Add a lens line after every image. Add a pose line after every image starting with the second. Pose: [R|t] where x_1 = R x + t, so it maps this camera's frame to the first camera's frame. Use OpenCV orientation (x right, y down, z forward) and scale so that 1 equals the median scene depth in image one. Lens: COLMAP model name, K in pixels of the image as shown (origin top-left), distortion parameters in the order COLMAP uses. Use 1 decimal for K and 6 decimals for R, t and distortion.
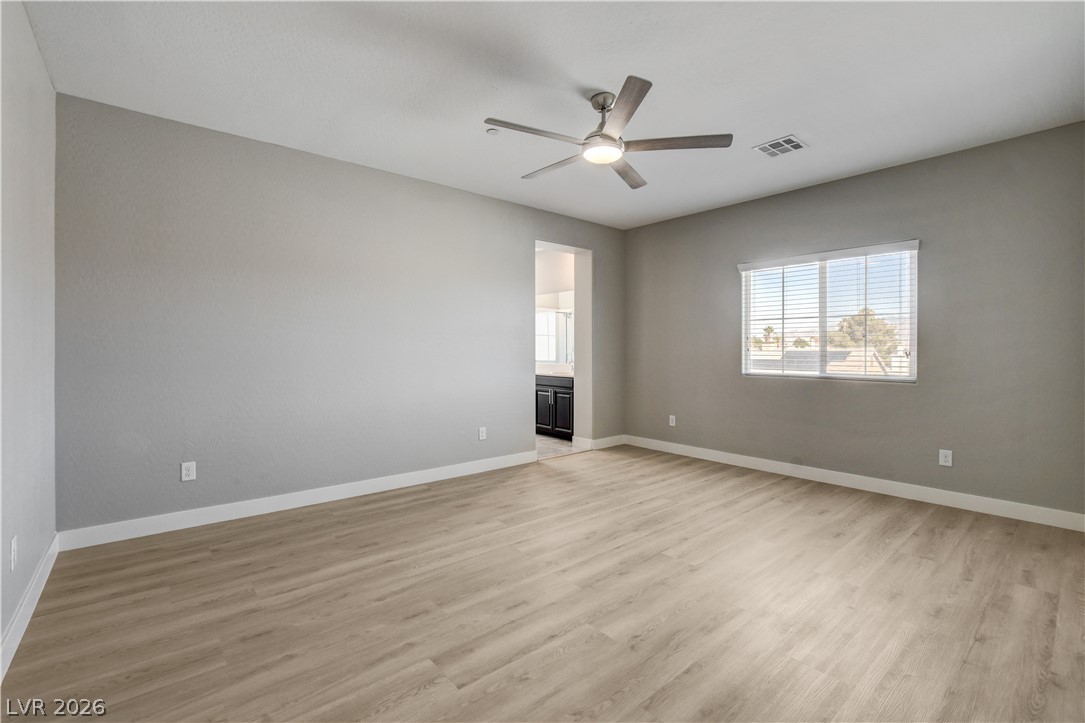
lens RADIAL K [[483.9, 0, 541.9], [0, 483.9, 352.3], [0, 0, 1]] dist [-0.028174, 0.000372]
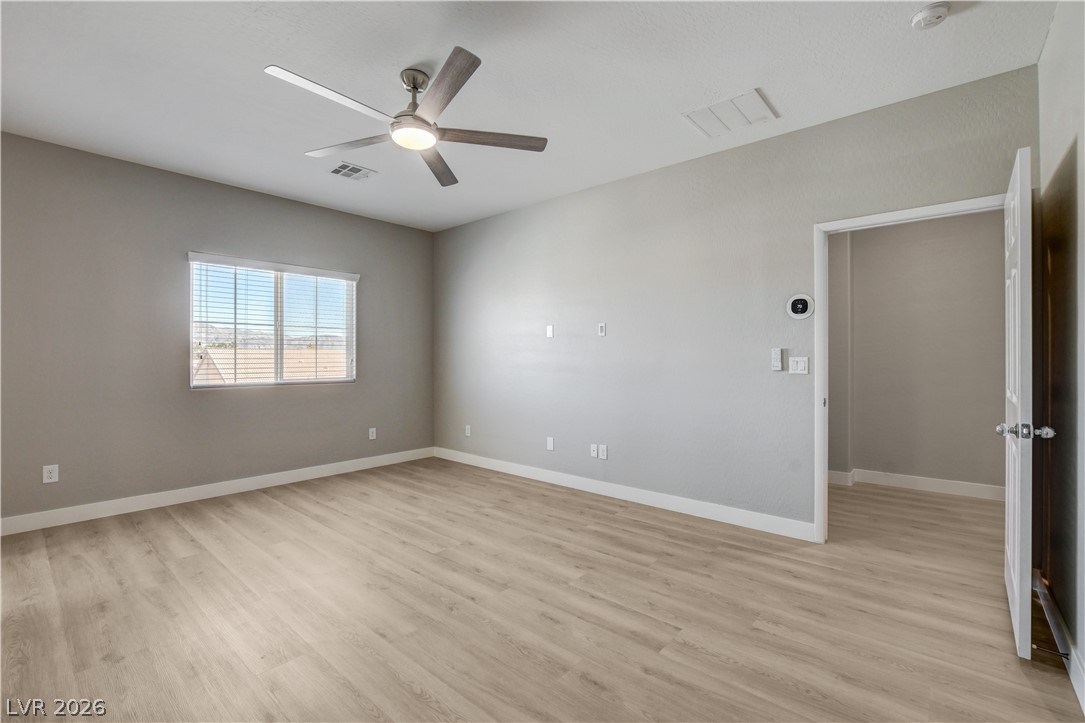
lens RADIAL K [[483.9, 0, 541.9], [0, 483.9, 352.3], [0, 0, 1]] dist [-0.028174, 0.000372]
pose [[-0.166247, 0.008779, 0.986045, -0.779975], [0.007144, 0.999945, -0.007698, -0.005397], [-0.986058, 0.005765, -0.166301, 0.902233]]
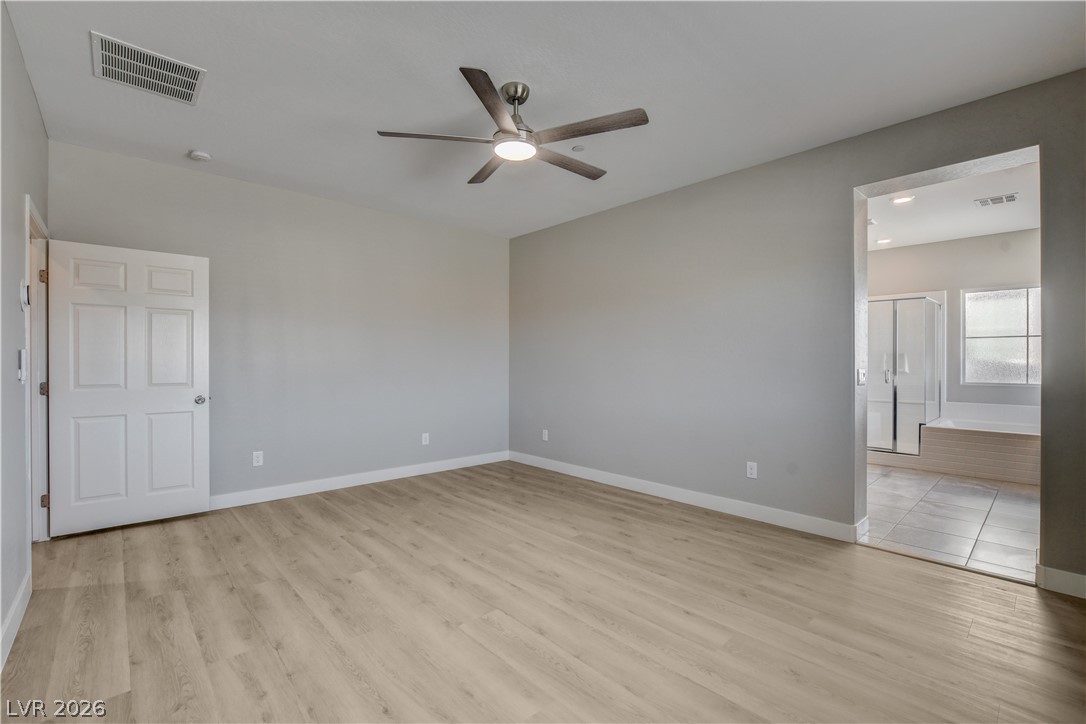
lens RADIAL K [[467.6, 0, 523.2], [0, 467.6, 362.9], [0, 0, 1]] dist [-0.026150, 0.000166]
pose [[0.020585, 0.000409, -0.999788, 0.998437], [-0.010468, 0.999945, 0.000194, -0.004205], [0.999733, 0.010462, 0.020589, 0.981094]]
